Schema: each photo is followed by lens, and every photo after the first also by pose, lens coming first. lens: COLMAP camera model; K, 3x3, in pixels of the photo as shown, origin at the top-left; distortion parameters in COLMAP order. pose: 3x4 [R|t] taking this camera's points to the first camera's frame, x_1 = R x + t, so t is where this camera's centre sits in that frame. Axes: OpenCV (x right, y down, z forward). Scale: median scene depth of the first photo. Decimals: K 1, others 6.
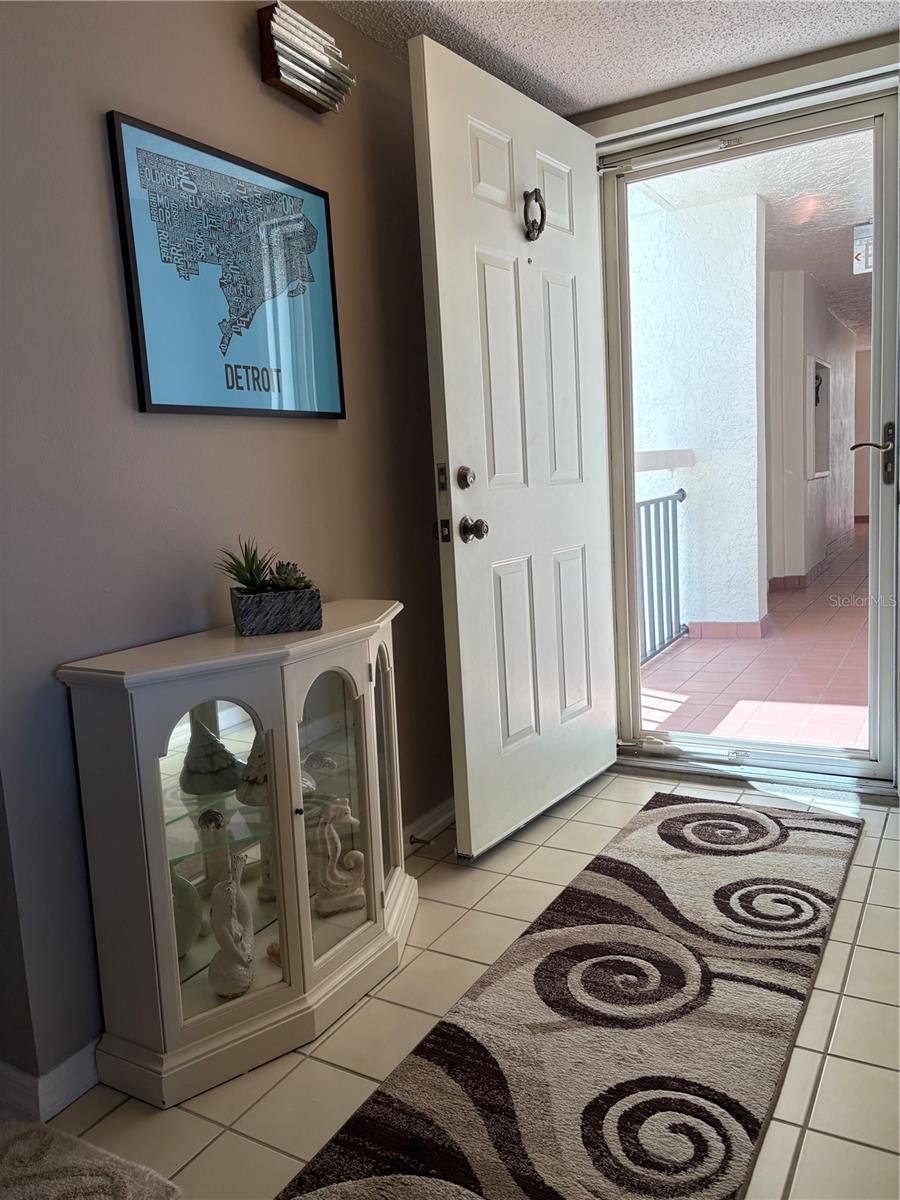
lens RADIAL K [[905.5, 0, 446.4], [0, 905.5, 613.3], [0, 0, 1]] dist [0.060224, -0.067285]
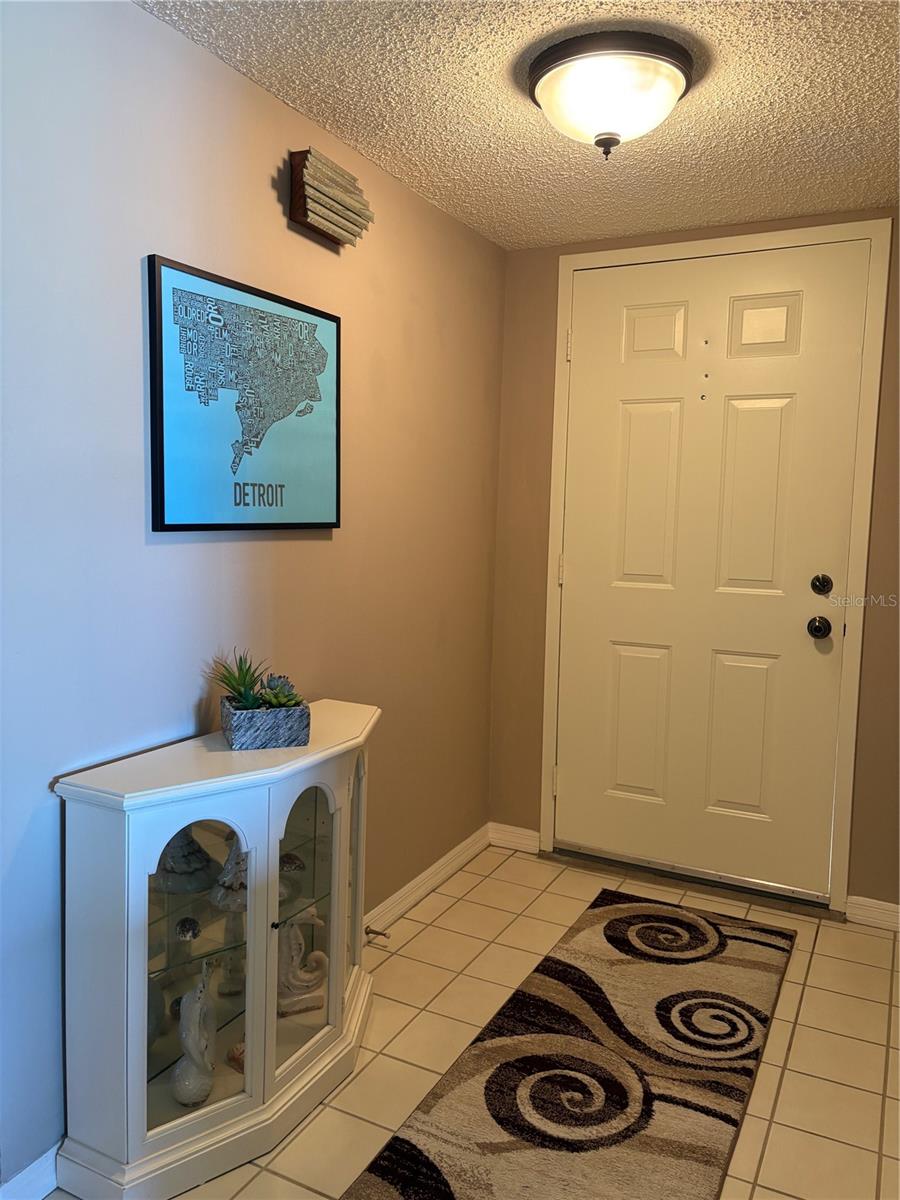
lens RADIAL K [[905.5, 0, 446.5], [0, 905.5, 597.8], [0, 0, 1]] dist [0.060224, -0.067285]
pose [[0.995326, 0.074819, 0.061062, -0.052534], [-0.072272, 0.996461, -0.042918, -0.111890], [-0.064057, 0.038304, 0.997211, -0.057660]]
